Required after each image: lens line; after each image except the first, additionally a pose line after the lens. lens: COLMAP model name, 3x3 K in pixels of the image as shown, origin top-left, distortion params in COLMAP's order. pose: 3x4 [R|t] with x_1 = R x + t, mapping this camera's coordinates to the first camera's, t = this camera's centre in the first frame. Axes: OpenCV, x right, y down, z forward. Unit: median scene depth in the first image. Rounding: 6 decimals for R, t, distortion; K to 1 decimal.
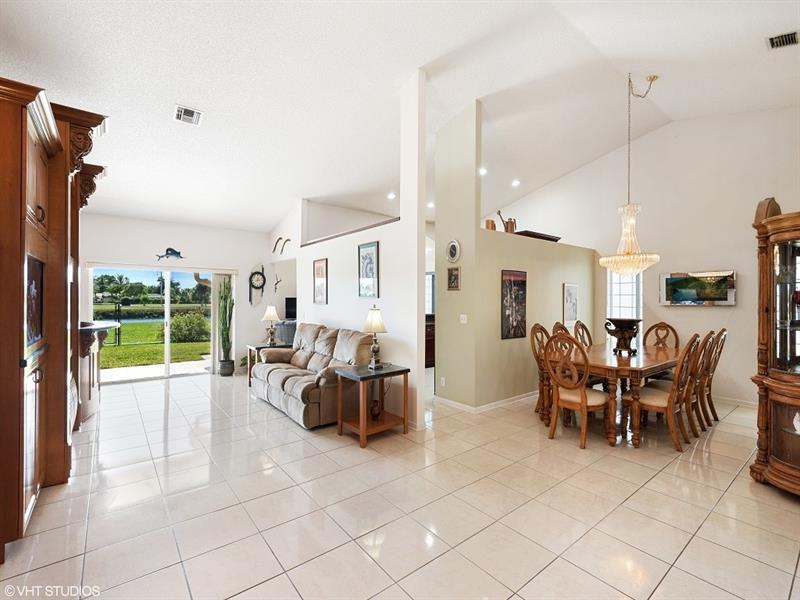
lens RADIAL K [[364.9, 0, 398.6], [0, 364.9, 297.9], [0, 0, 1]] dist [0.052395, -0.035282]
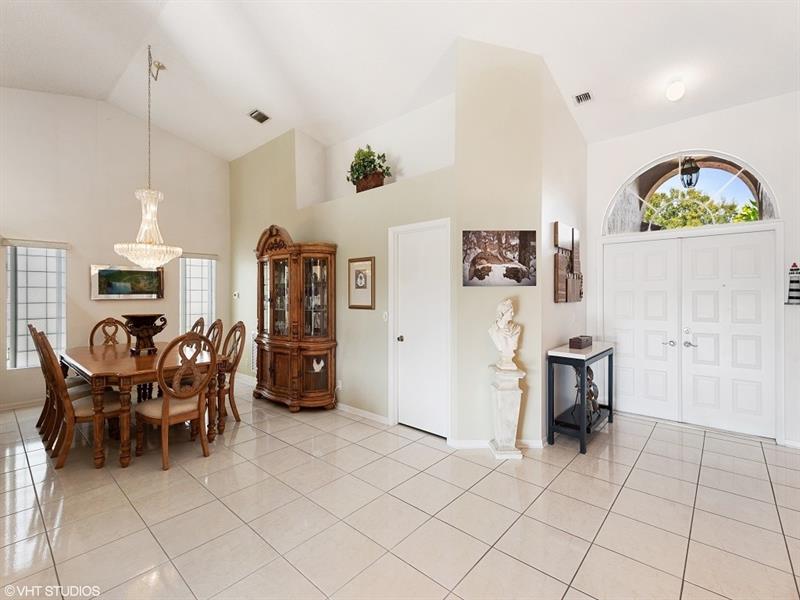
lens RADIAL K [[364.9, 0, 398.6], [0, 364.9, 297.9], [0, 0, 1]] dist [0.052395, -0.035282]
pose [[-0.172799, -0.016695, 0.984816, -0.362014], [-0.001915, 0.999860, 0.016614, -0.000248], [-0.984955, 0.000985, -0.172807, 0.518603]]
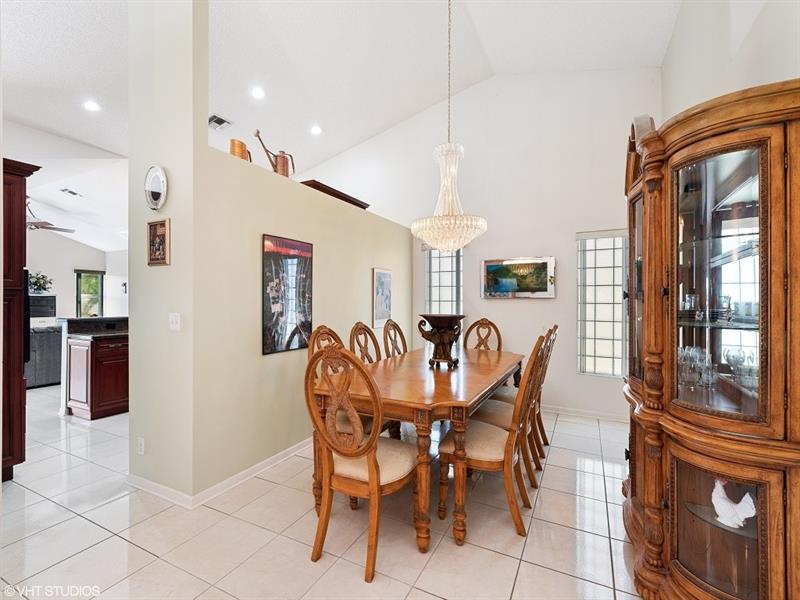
lens RADIAL K [[364.9, 0, 398.6], [0, 364.9, 297.9], [0, 0, 1]] dist [0.052395, -0.035282]
pose [[0.913311, 0.000571, 0.407263, 0.247773], [0.000387, 0.999997, -0.002269, 0.025605], [-0.407263, 0.002230, 0.913308, 0.398591]]
